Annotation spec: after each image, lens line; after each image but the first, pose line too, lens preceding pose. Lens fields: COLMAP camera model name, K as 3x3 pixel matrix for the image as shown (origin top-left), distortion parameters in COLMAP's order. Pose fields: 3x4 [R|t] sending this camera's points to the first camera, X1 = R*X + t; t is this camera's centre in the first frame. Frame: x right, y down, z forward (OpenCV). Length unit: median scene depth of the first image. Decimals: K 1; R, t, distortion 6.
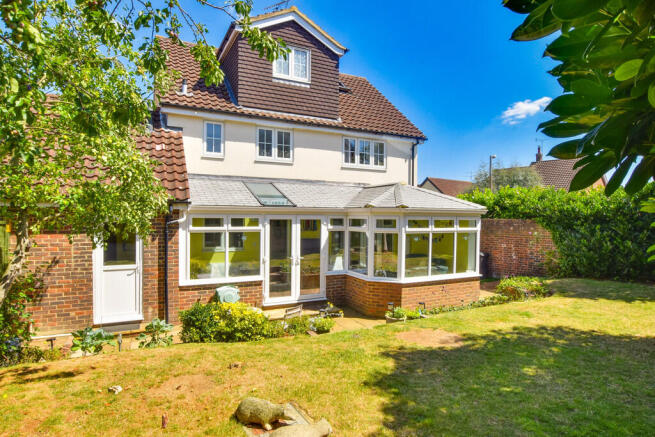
lens RADIAL K [[369.5, 0, 328.6], [0, 369.5, 216.7], [0, 0, 1]] dist [-0.019142, 0.011085]
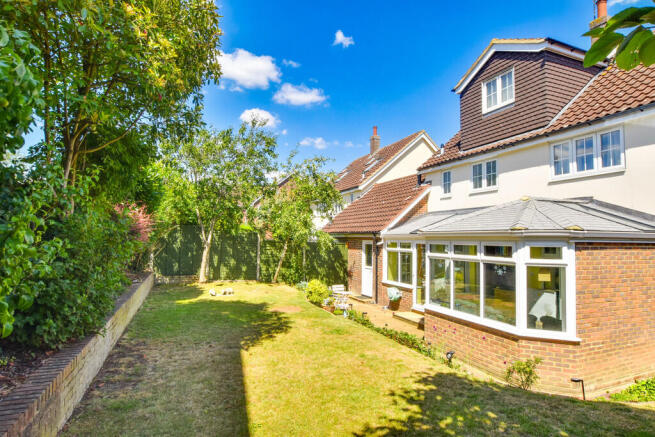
lens RADIAL K [[369.5, 0, 329.7], [0, 369.5, 216.7], [0, 0, 1]] dist [-0.019142, 0.011085]
pose [[-0.082542, -0.070474, -0.994093, 1.095703], [-0.019867, 0.997415, -0.069059, 0.007820], [0.996390, 0.014049, -0.083728, 0.743326]]
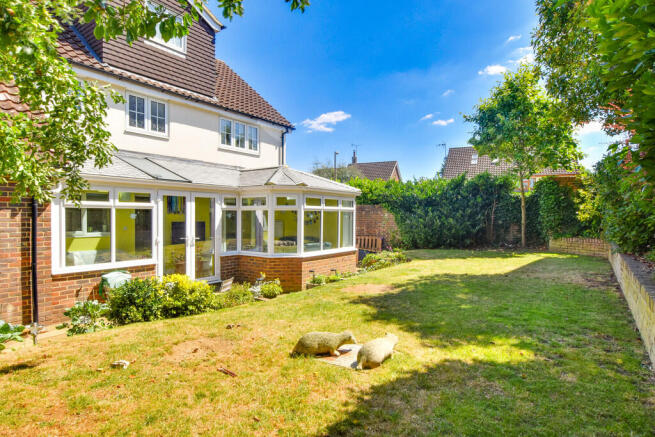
lens RADIAL K [[369.5, 0, 326.7], [0, 369.5, 218.7], [0, 0, 1]] dist [-0.019142, 0.011085]
pose [[0.885117, -0.010145, 0.465257, -0.206399], [0.007080, 0.999940, 0.008334, 0.054424], [-0.465314, -0.004083, 0.885136, 0.026611]]
